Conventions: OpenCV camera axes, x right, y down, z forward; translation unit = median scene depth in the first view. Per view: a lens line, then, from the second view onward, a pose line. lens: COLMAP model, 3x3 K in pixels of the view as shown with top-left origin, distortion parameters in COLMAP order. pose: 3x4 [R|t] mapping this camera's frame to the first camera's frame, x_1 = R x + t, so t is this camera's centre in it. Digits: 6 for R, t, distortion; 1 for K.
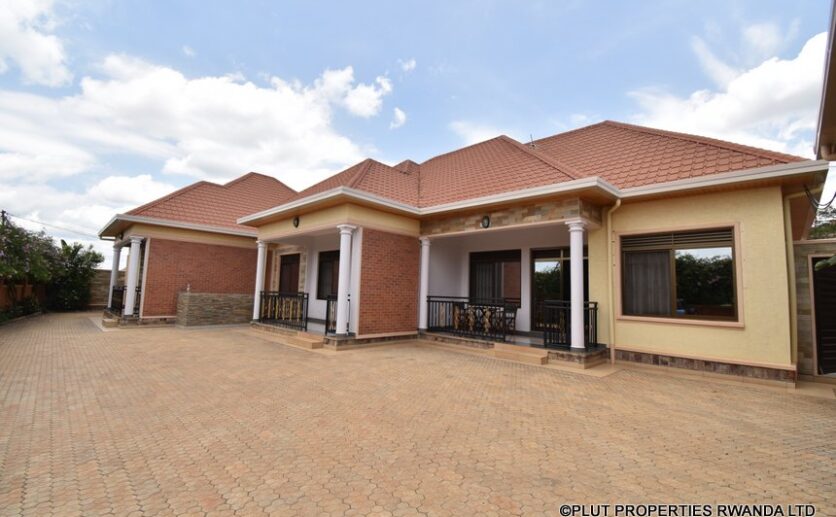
lens RADIAL K [[367.2, 0, 418.0], [0, 367.2, 258.5], [0, 0, 1]] dist [0.027150, -0.030673]
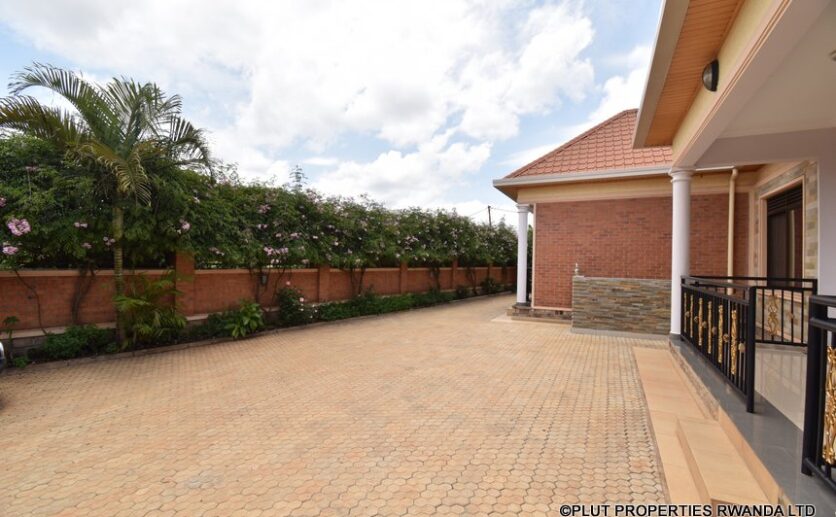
lens RADIAL K [[367.2, 0, 418.0], [0, 367.2, 258.5], [0, 0, 1]] dist [0.027150, -0.030673]
pose [[0.295265, -0.030493, -0.954929, -0.083394], [0.078679, 0.996872, -0.007505, 0.045765], [0.952170, -0.072917, 0.296740, 0.564801]]
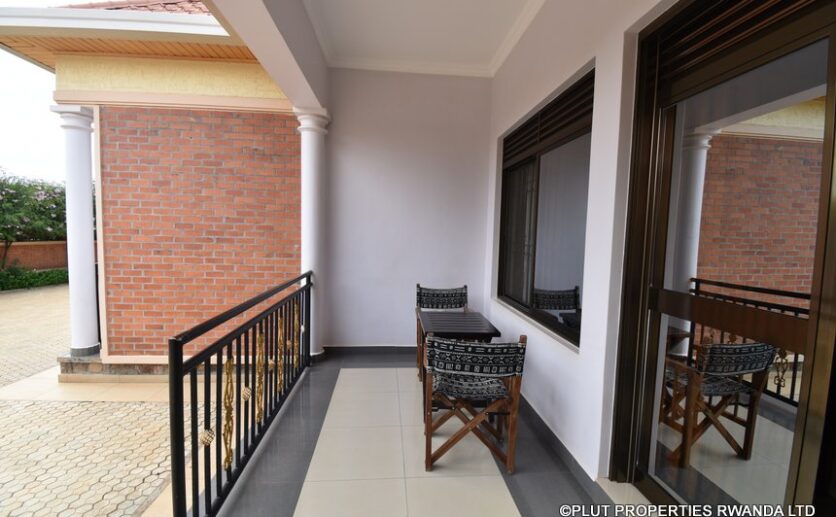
lens RADIAL K [[367.2, 0, 418.0], [0, 367.2, 258.5], [0, 0, 1]] dist [0.027150, -0.030673]
pose [[0.742110, 0.036006, -0.669310, 0.317701], [0.059515, 0.991072, 0.119304, 0.046418], [0.667631, -0.128370, 0.733342, 0.721054]]
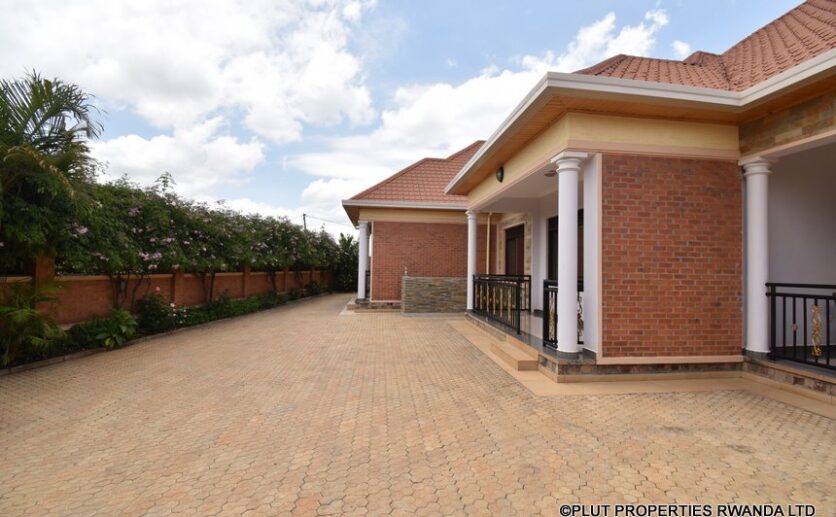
lens RADIAL K [[367.2, 0, 418.0], [0, 367.2, 258.5], [0, 0, 1]] dist [0.027150, -0.030673]
pose [[0.771973, -0.034296, -0.634730, -0.018455], [0.065953, 0.997476, 0.026316, 0.026649], [0.632225, -0.062178, 0.772286, 0.330503]]
